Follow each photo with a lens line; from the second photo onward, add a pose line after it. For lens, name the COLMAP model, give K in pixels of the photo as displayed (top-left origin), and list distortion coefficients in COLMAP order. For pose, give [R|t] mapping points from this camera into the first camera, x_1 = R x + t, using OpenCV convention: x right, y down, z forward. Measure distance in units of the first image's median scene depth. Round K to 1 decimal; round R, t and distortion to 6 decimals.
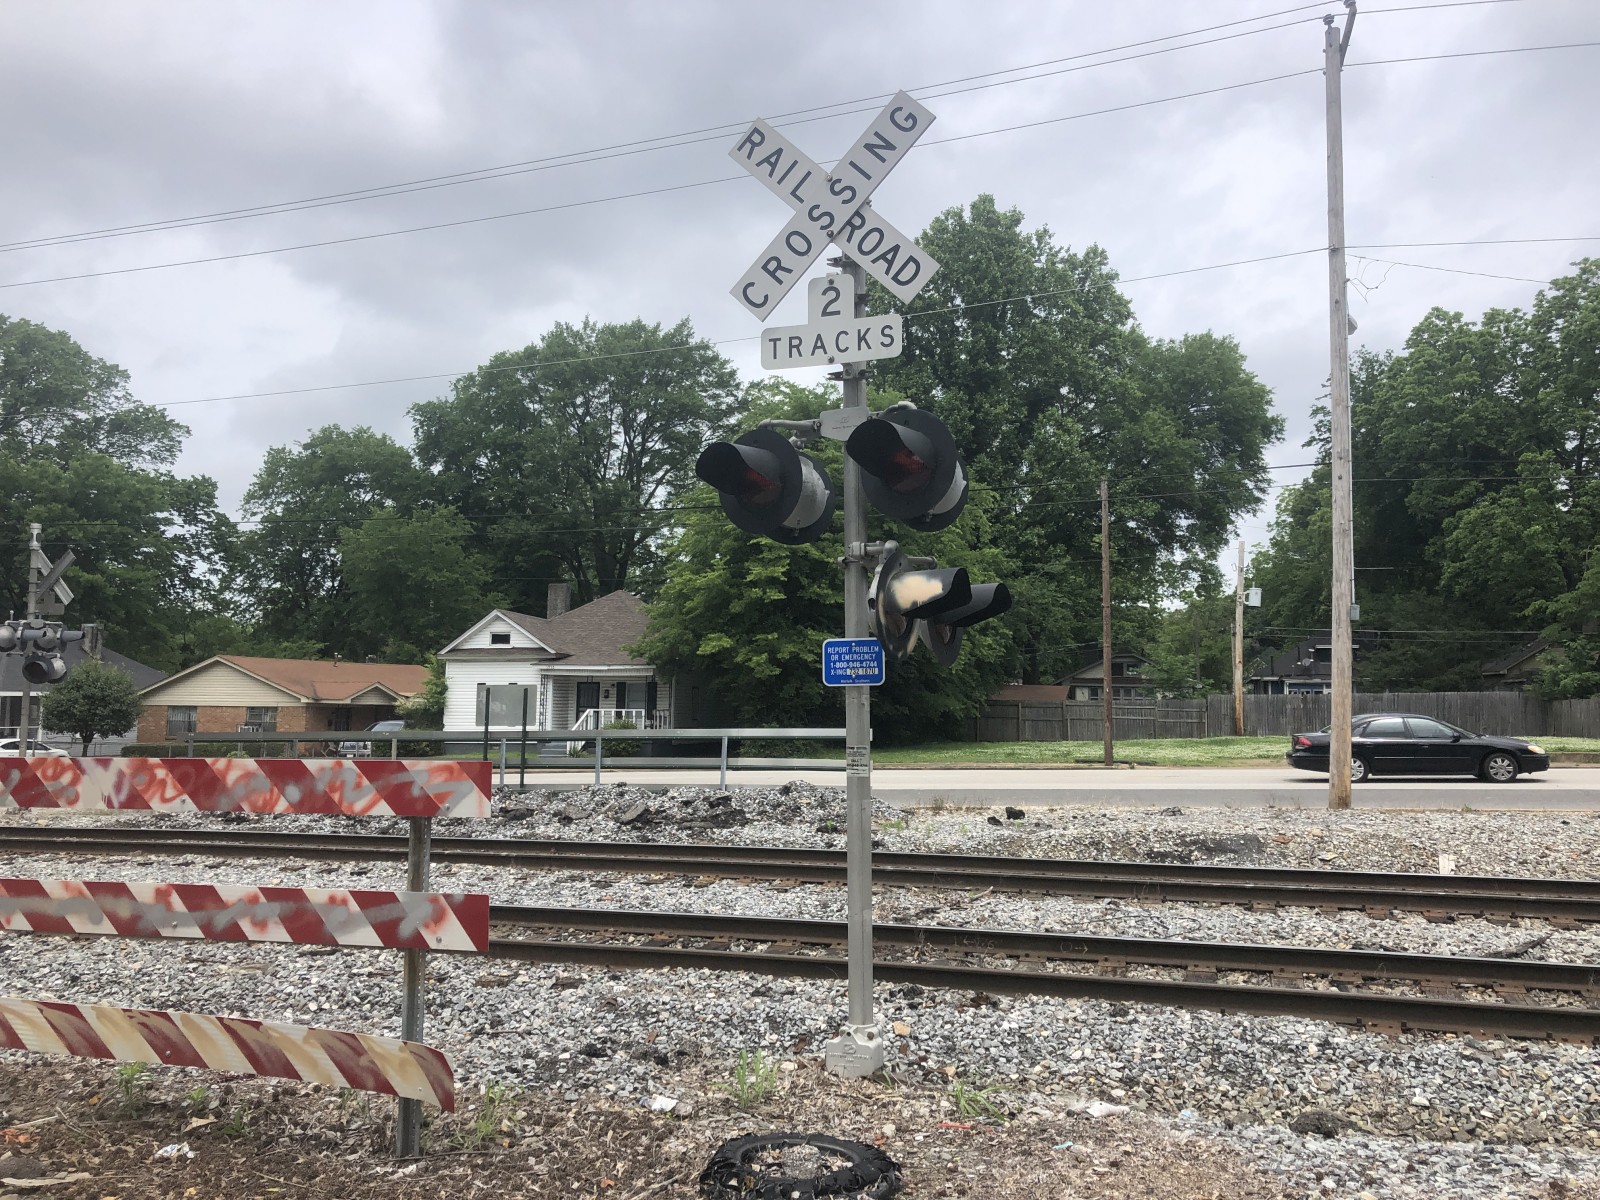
lens RADIAL K [[1322.2, 0, 825.6], [0, 1322.2, 577.8], [0, 0, 1]] dist [0.020601, -0.018311]
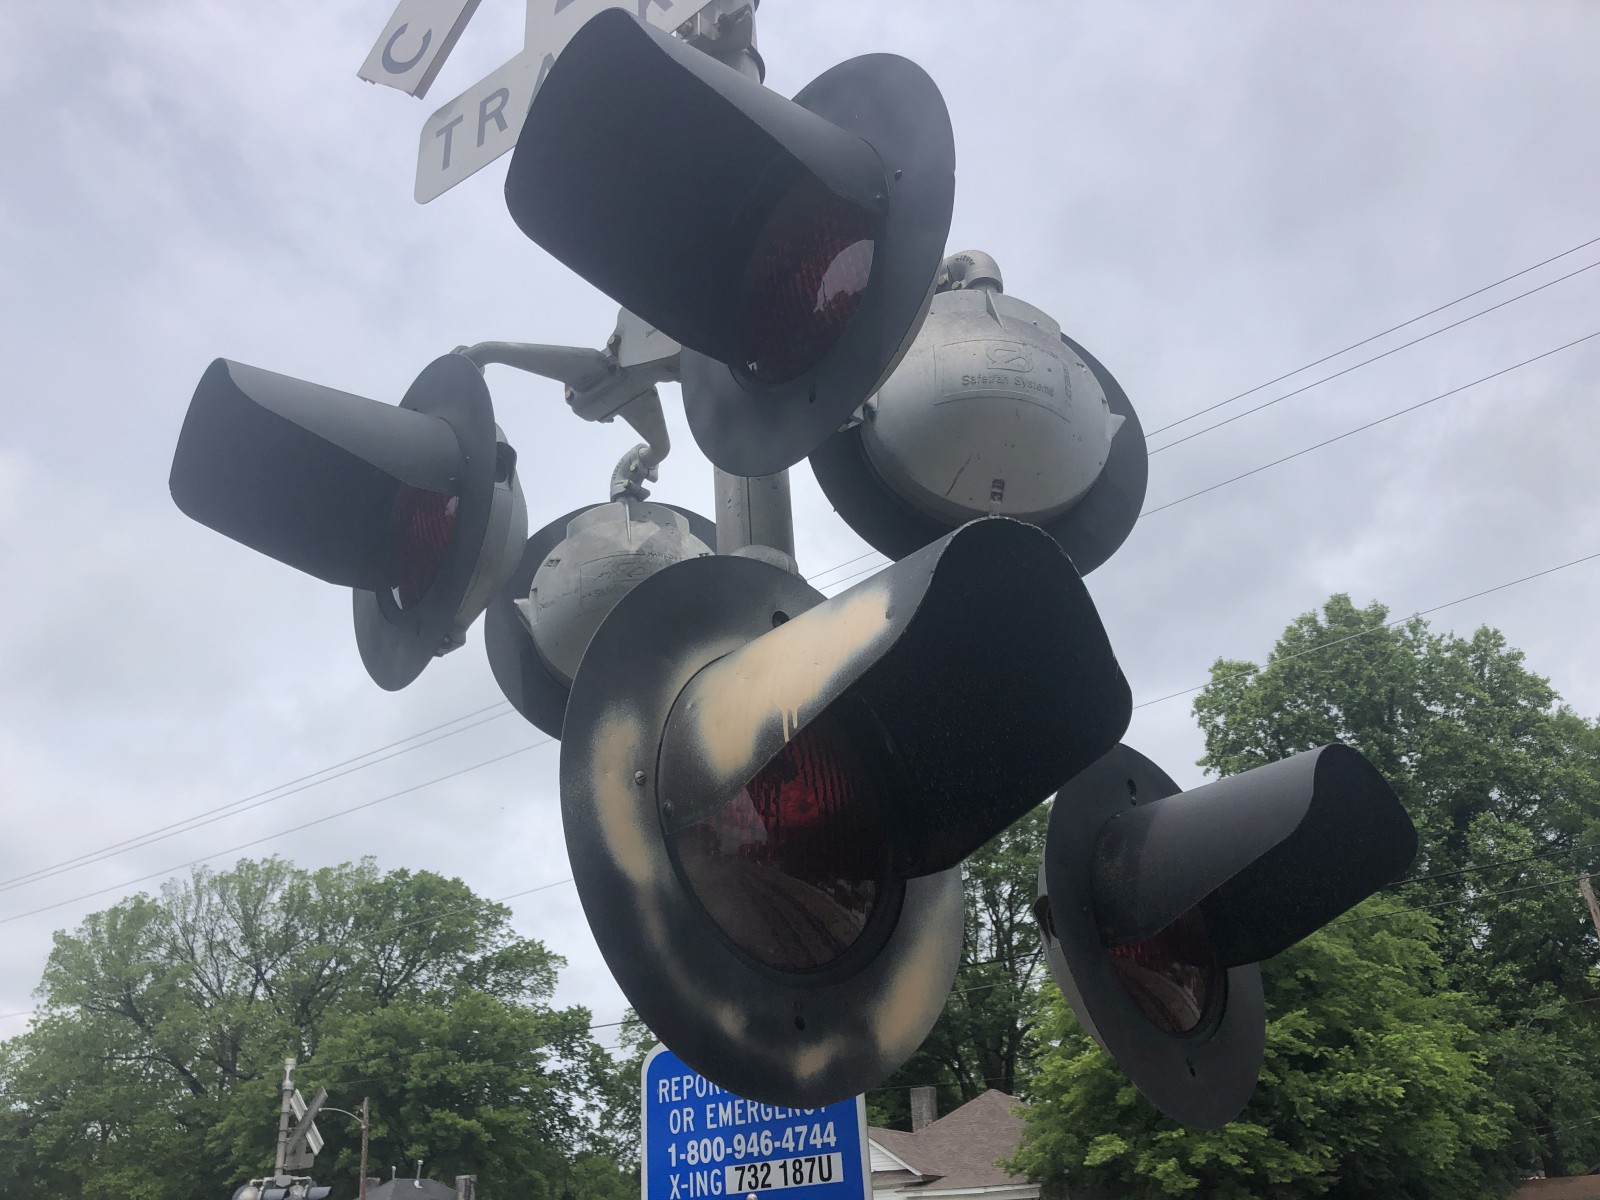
lens RADIAL K [[1322.2, 0, 778.1], [0, 1322.2, 568.7], [0, 0, 1]] dist [0.020601, -0.018311]
pose [[0.942568, -0.194419, -0.271601, 0.013221], [0.083071, 0.924040, -0.373161, 0.007147], [0.323520, 0.329167, 0.887121, 0.091034]]
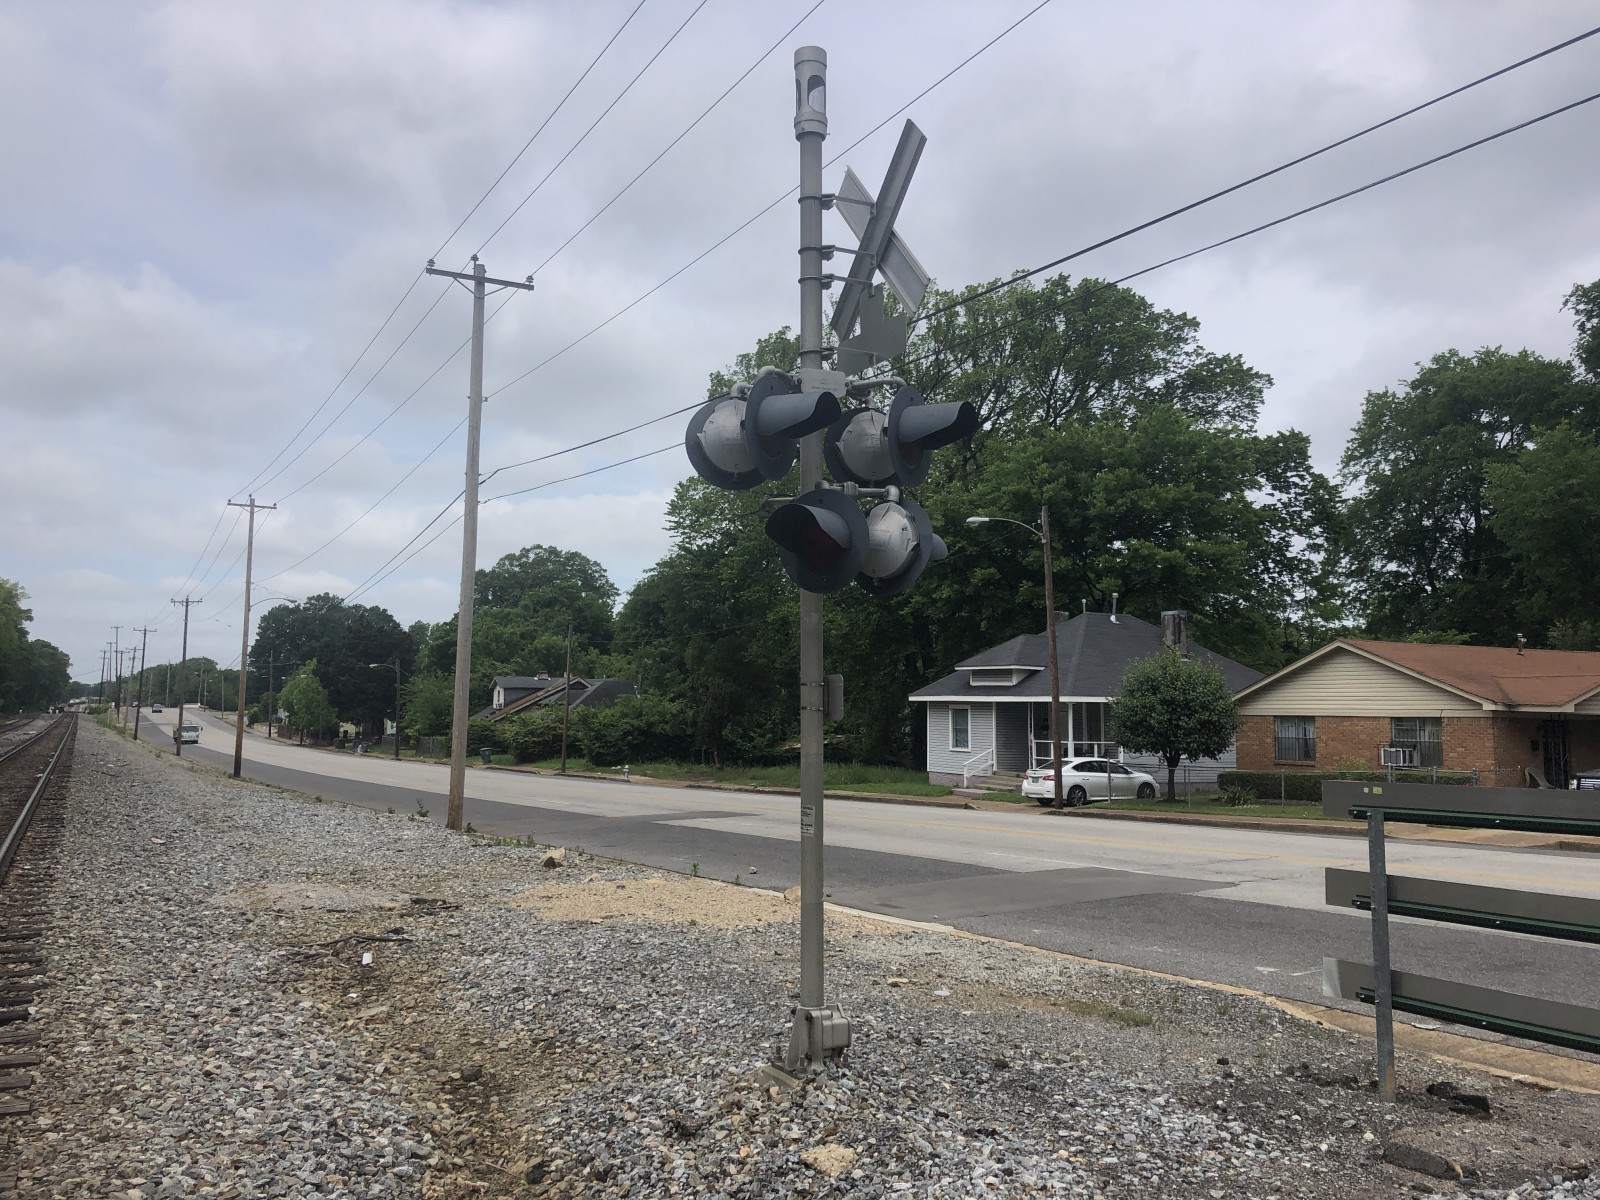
lens RADIAL K [[1322.2, 0, 814.5], [0, 1322.2, 570.8], [0, 0, 1]] dist [0.020601, -0.018311]
pose [[0.705391, -0.074641, -0.704878, -0.191511], [0.062978, 0.997107, -0.042563, 0.039506], [0.706015, -0.014368, 0.708051, 0.382758]]
